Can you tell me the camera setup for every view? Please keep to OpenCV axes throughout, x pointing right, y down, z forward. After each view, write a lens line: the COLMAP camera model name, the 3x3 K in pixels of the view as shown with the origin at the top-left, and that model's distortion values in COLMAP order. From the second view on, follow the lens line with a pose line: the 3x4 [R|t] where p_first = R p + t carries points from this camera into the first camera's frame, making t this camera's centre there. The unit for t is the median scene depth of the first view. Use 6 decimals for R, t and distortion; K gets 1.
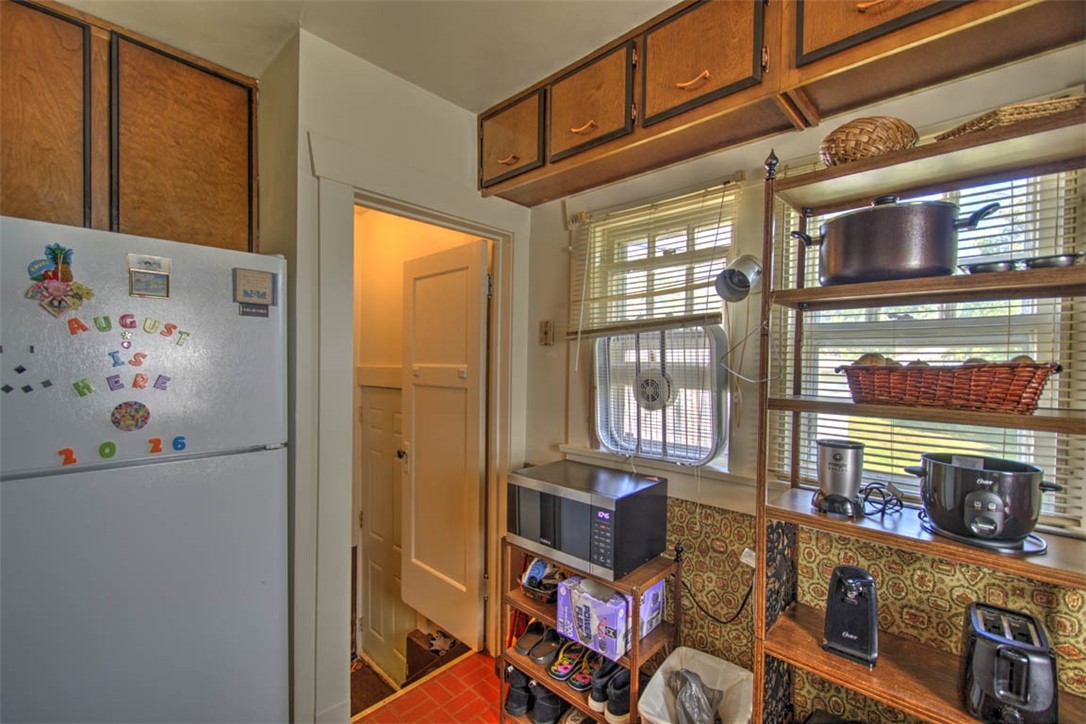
lens RADIAL K [[478.2, 0, 540.1], [0, 478.2, 370.8], [0, 0, 1]] dist [-0.000007, -0.000036]
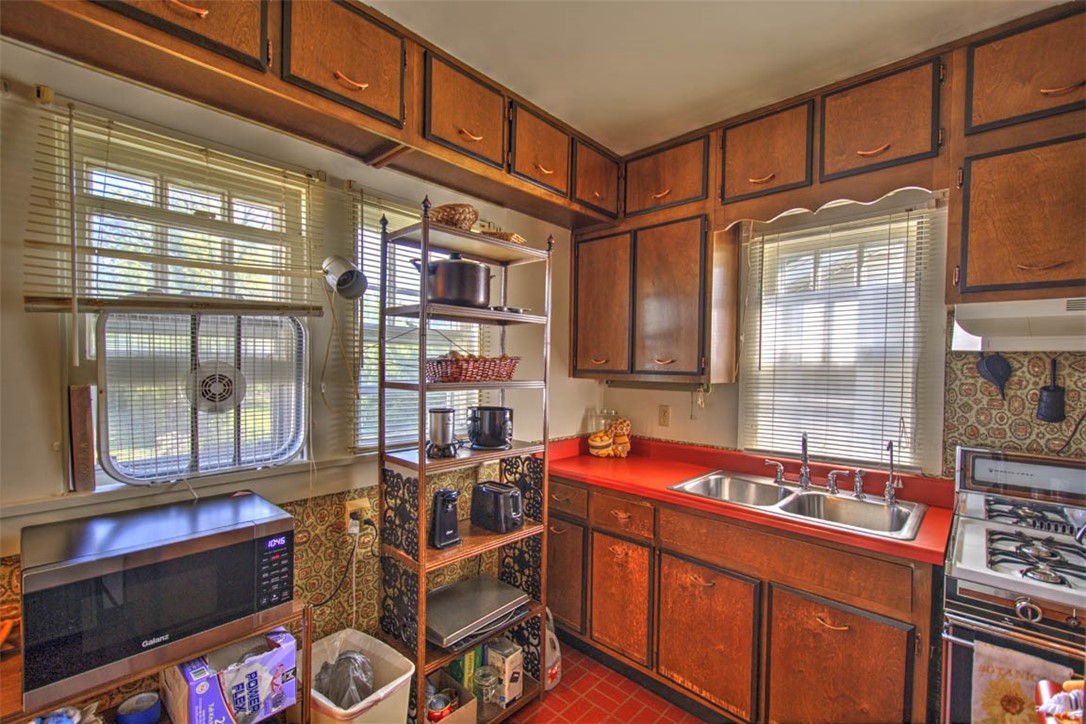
lens RADIAL K [[466.5, 0, 541.7], [0, 466.5, 375.2], [0, 0, 1]] dist [0.001638, -0.000082]
pose [[-0.025534, -0.039661, 0.998887, -0.576742], [0.004008, 0.999201, 0.039776, -0.009744], [-0.999666, 0.005019, -0.025355, 0.498494]]
